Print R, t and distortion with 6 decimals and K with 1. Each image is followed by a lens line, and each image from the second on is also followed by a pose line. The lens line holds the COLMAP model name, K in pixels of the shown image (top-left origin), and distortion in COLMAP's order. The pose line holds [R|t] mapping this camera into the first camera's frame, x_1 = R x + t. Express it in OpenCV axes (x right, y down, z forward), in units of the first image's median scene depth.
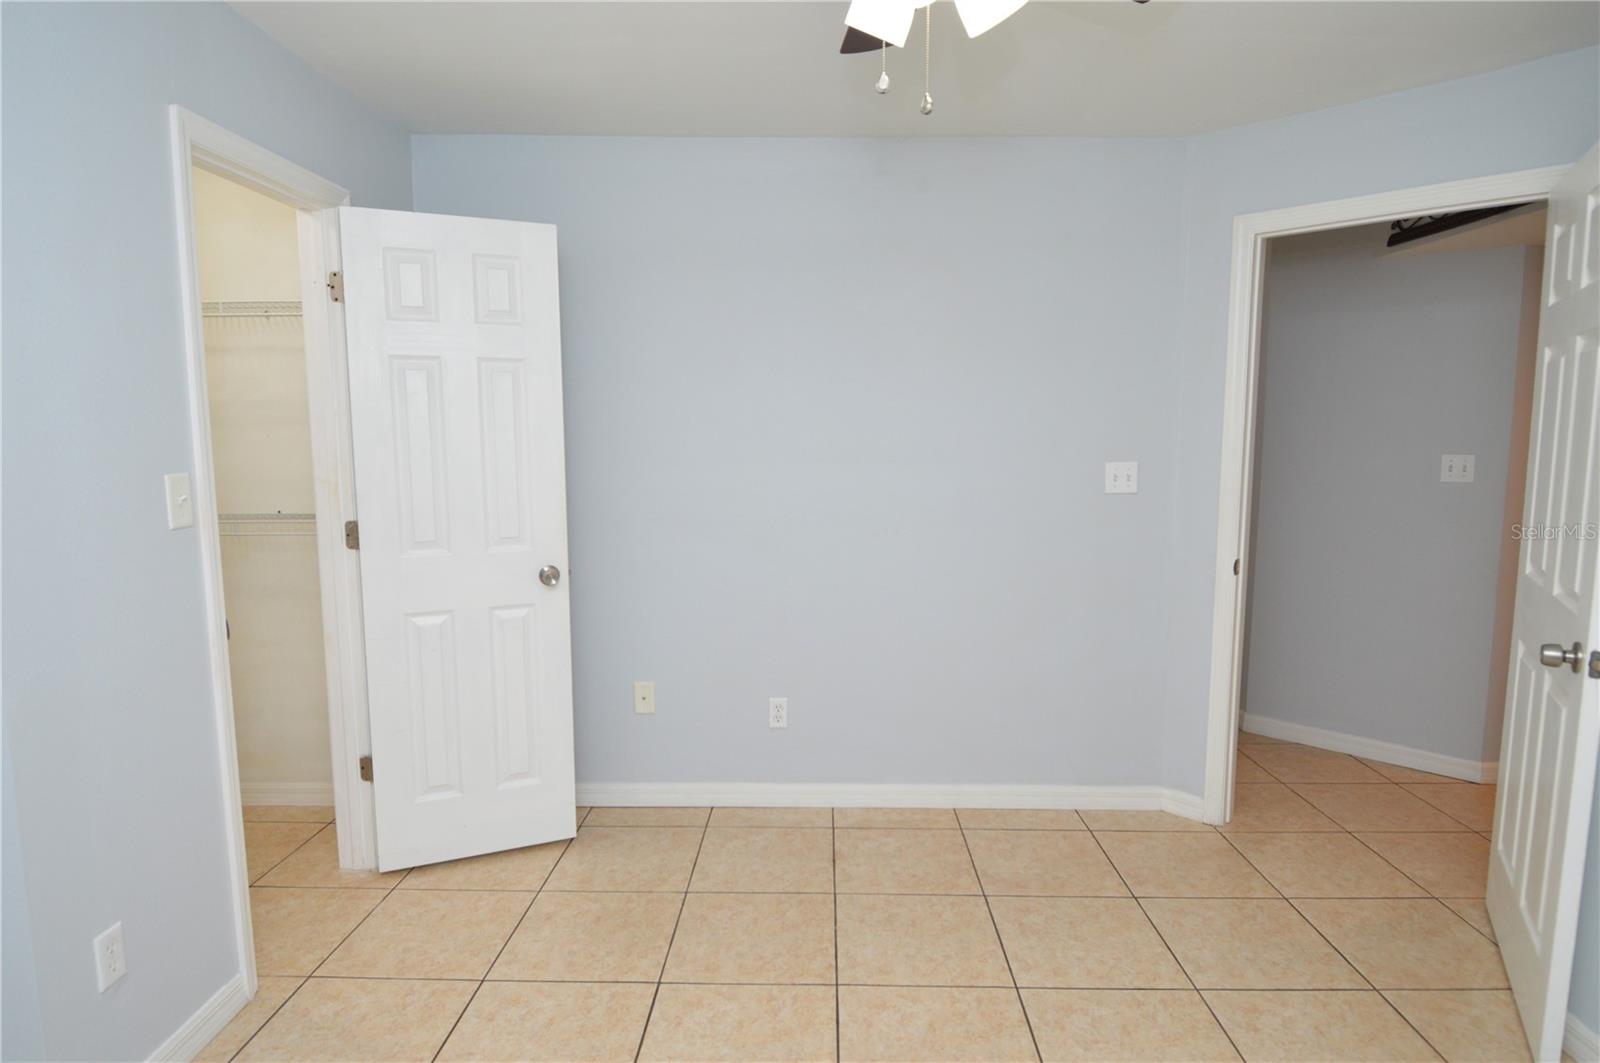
lens RADIAL K [[886.7, 0, 808.7], [0, 886.7, 531.1], [0, 0, 1]] dist [0.025169, -0.036450]
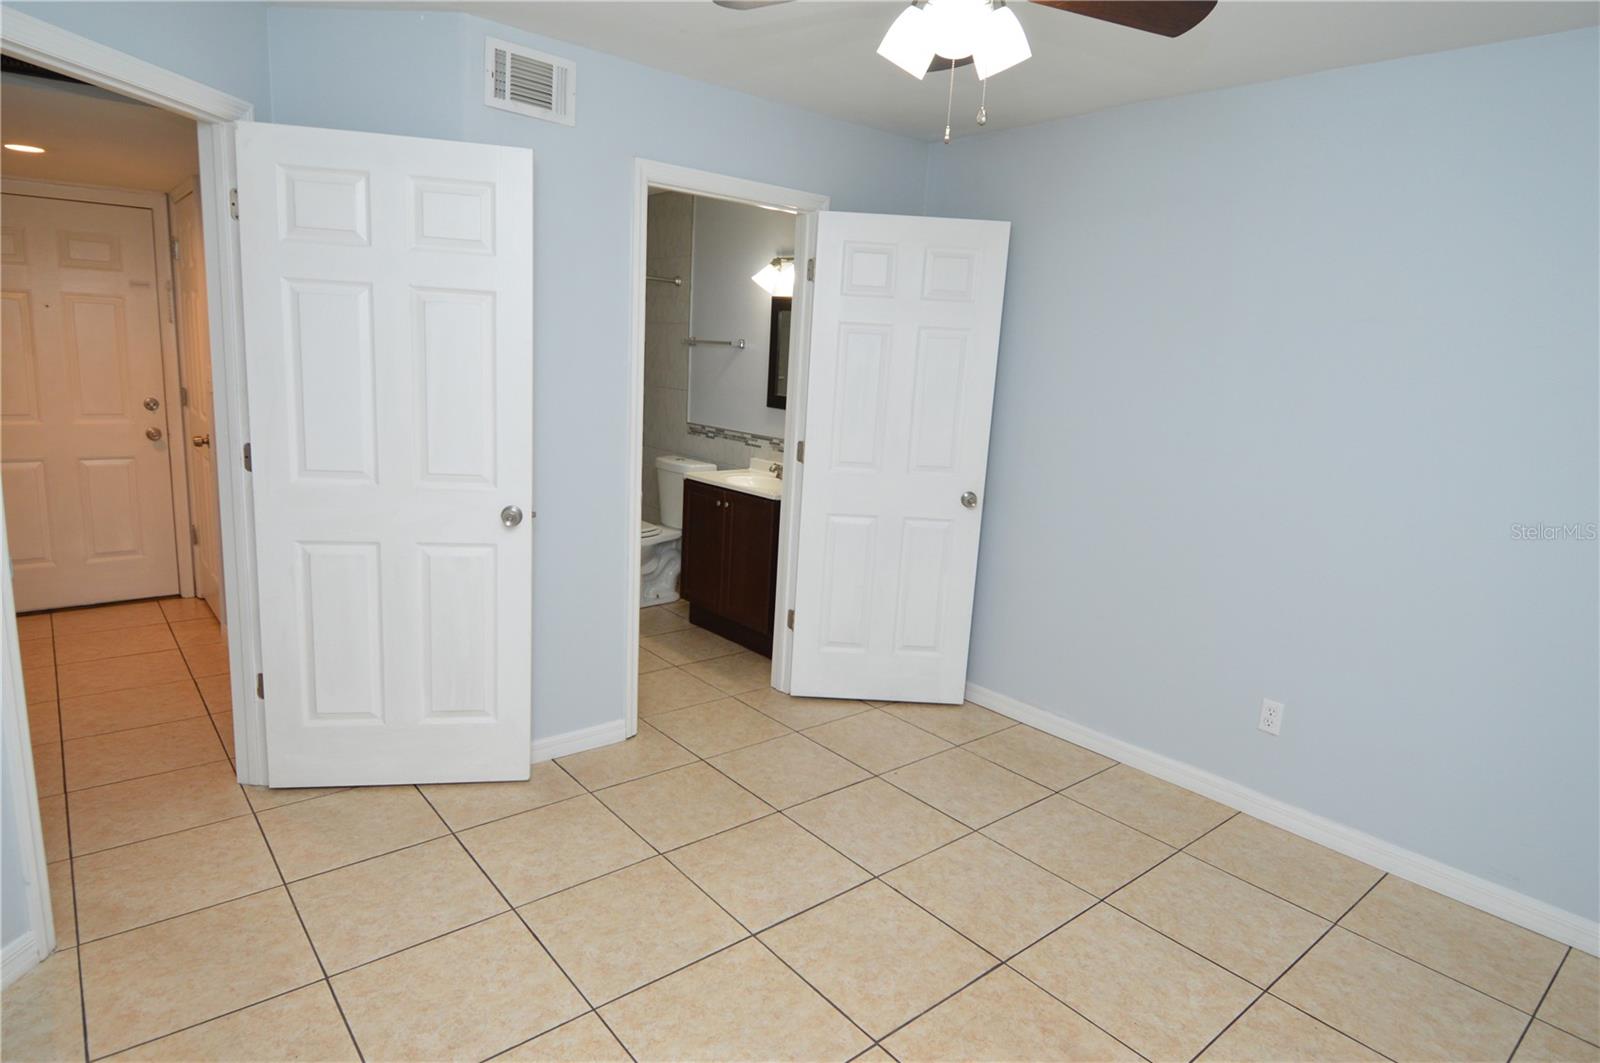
lens RADIAL K [[883.8, 0, 788.9], [0, 883.8, 521.7], [0, 0, 1]] dist [0.016246, -0.026575]
pose [[-0.648426, -0.177412, 0.740317, -0.353043], [0.031945, 0.965268, 0.259300, -0.141332], [-0.760607, 0.191786, -0.620237, 0.987486]]
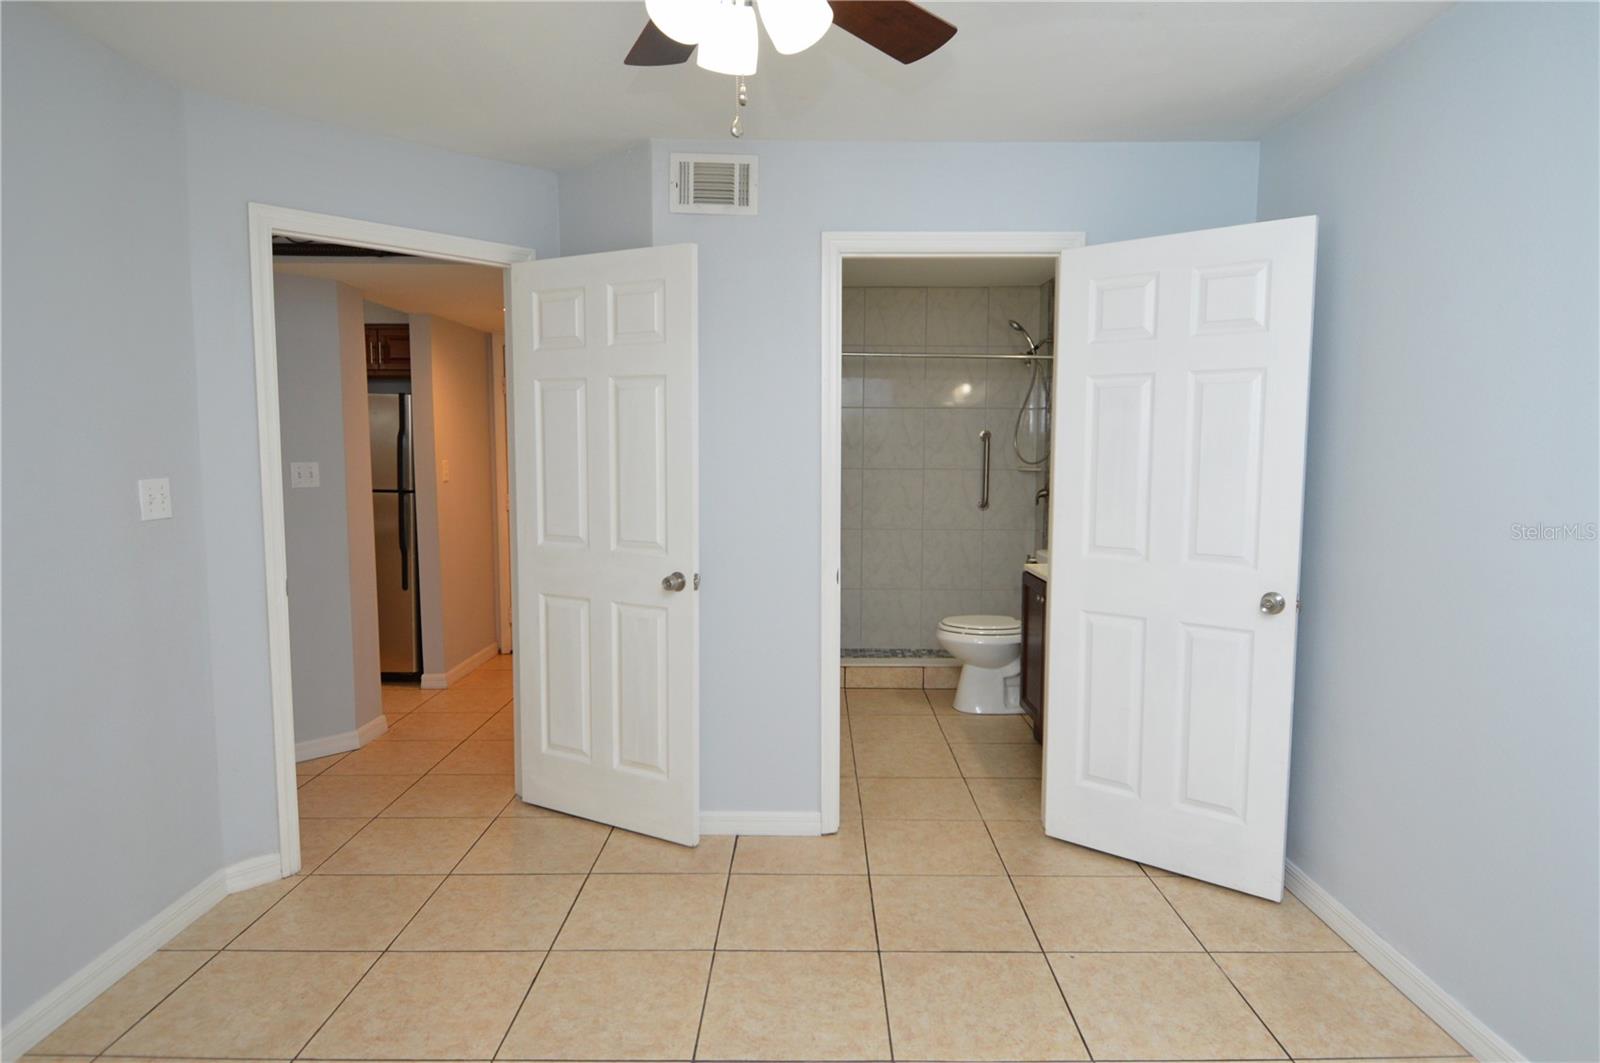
lens RADIAL K [[912.3, 0, 815.7], [0, 912.3, 524.6], [0, 0, 1]] dist [0.025852, -0.040102]
pose [[-0.022184, -0.087345, 0.995931, -0.483950], [0.108965, 0.990030, 0.089255, -0.050091], [-0.993798, 0.110501, -0.012445, 0.474831]]
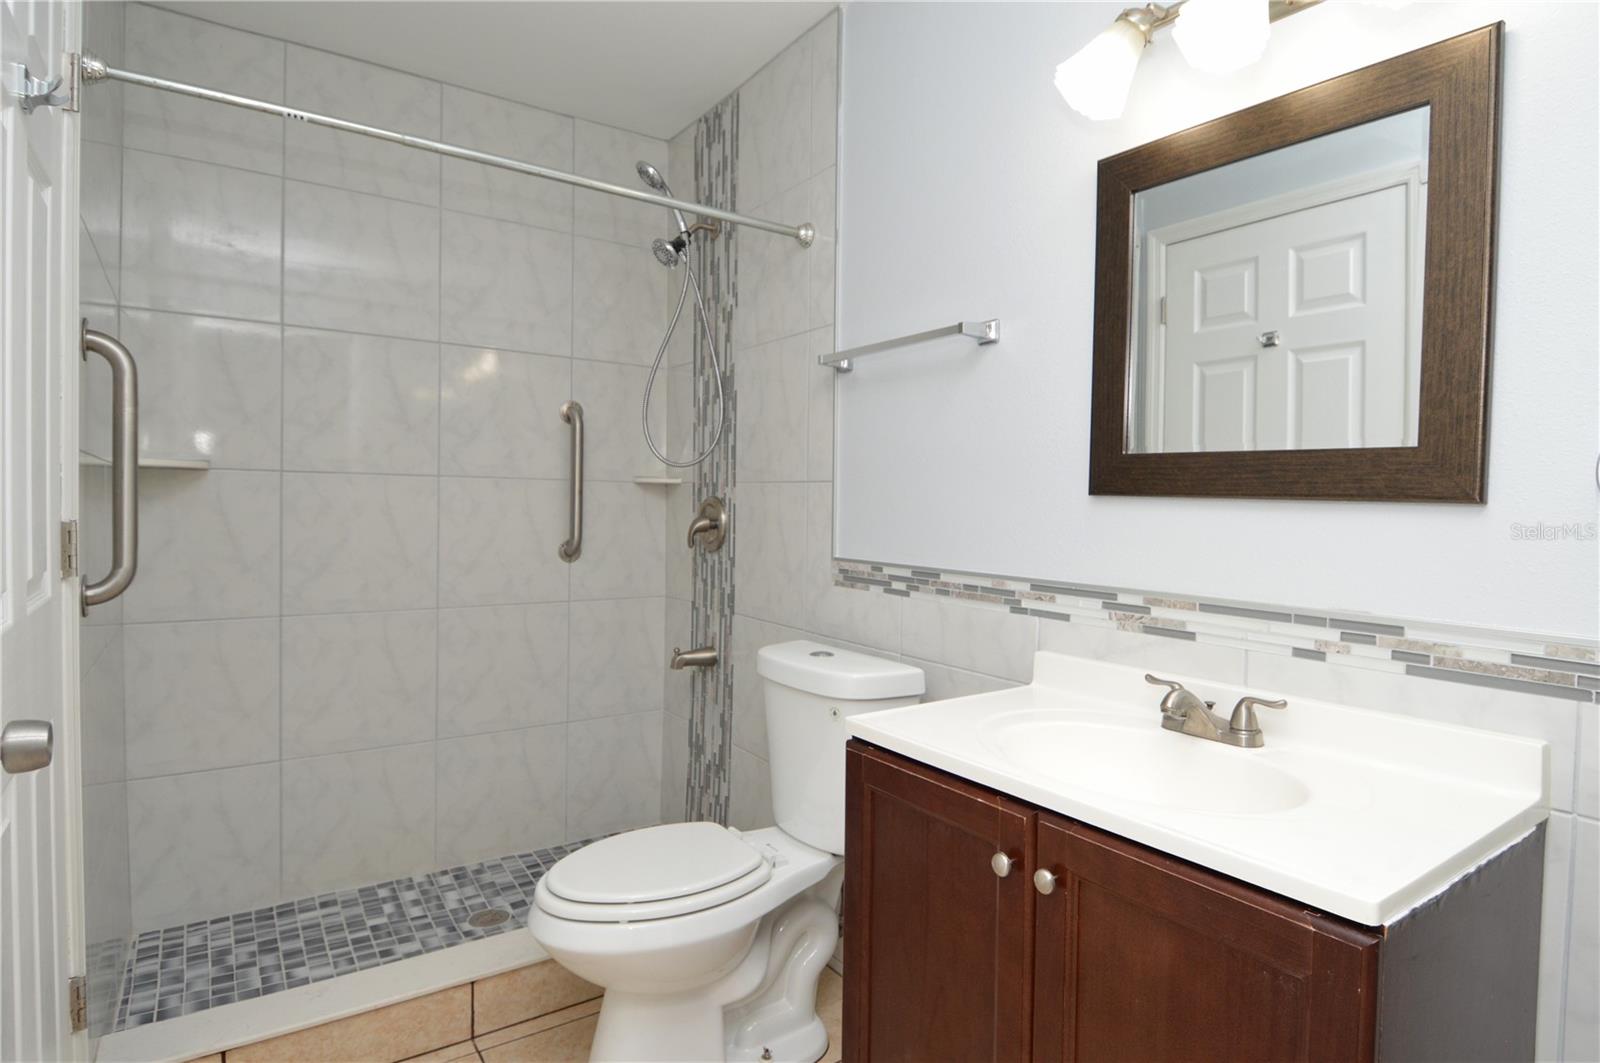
lens RADIAL K [[859.4, 0, 823.8], [0, 859.4, 523.0], [0, 0, 1]] dist [0.022426, -0.031209]
pose [[-0.584198, -0.027766, 0.811136, 0.593891], [0.076714, 0.993051, 0.089244, 0.034247], [-0.807977, 0.114361, -0.578009, 0.394894]]
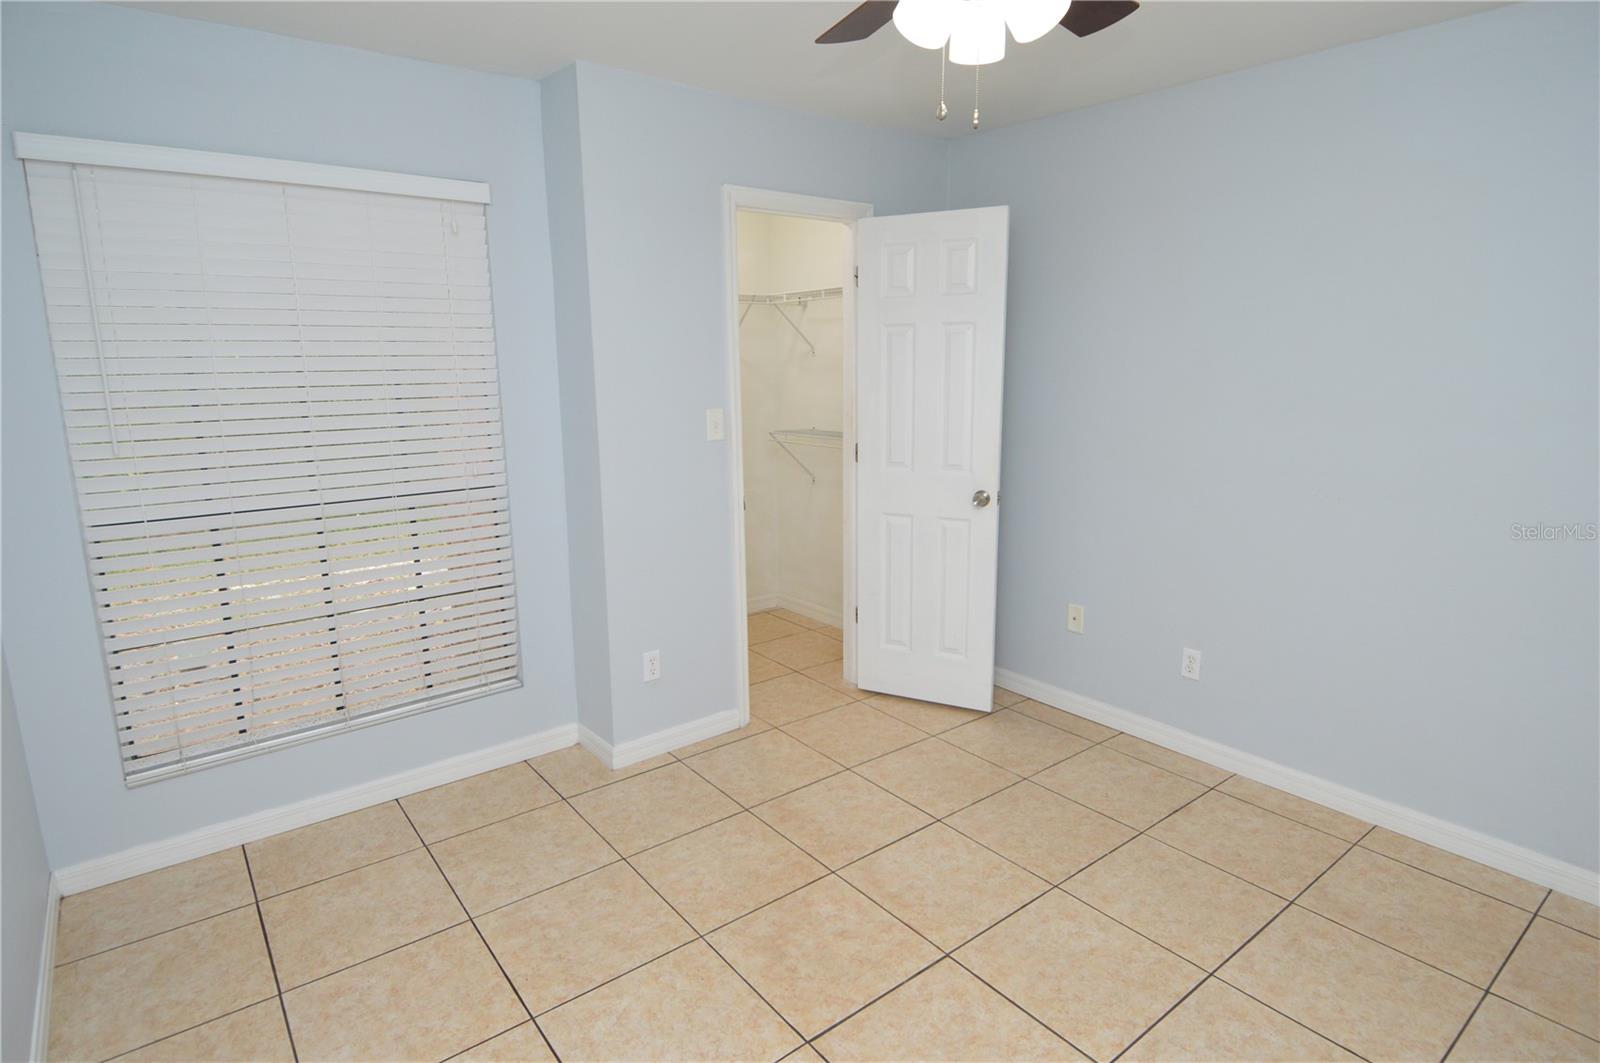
lens RADIAL K [[850.0, 0, 809.4], [0, 850.0, 522.8], [0, 0, 1]] dist [0.020421, -0.031497]
pose [[0.635574, 0.144489, -0.758398, 0.443613], [-0.080048, 0.989370, 0.121409, -0.039772], [0.767879, -0.016457, 0.640384, 0.057211]]
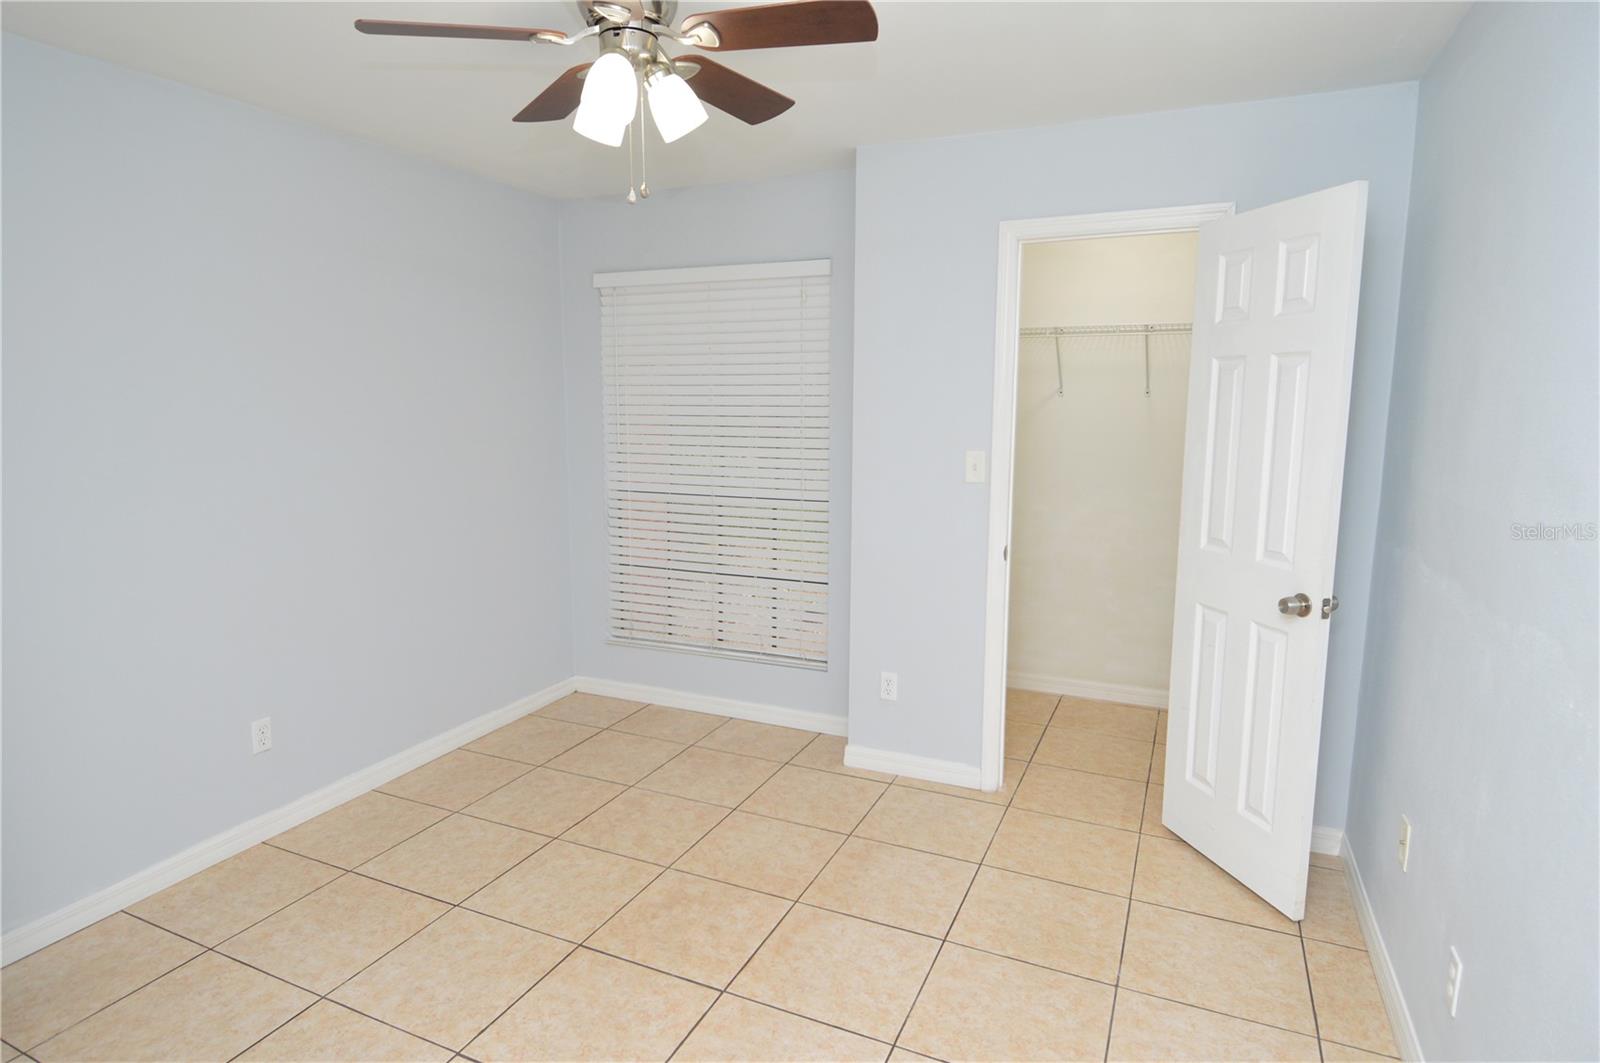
lens RADIAL K [[895.1, 0, 774.8], [0, 895.1, 523.1], [0, 0, 1]] dist [0.025886, -0.039884]
pose [[-0.412643, 0.129129, -0.901694, 0.643434], [-0.101642, 0.977192, 0.186455, -0.135506], [0.905204, 0.168589, -0.390106, 0.877463]]
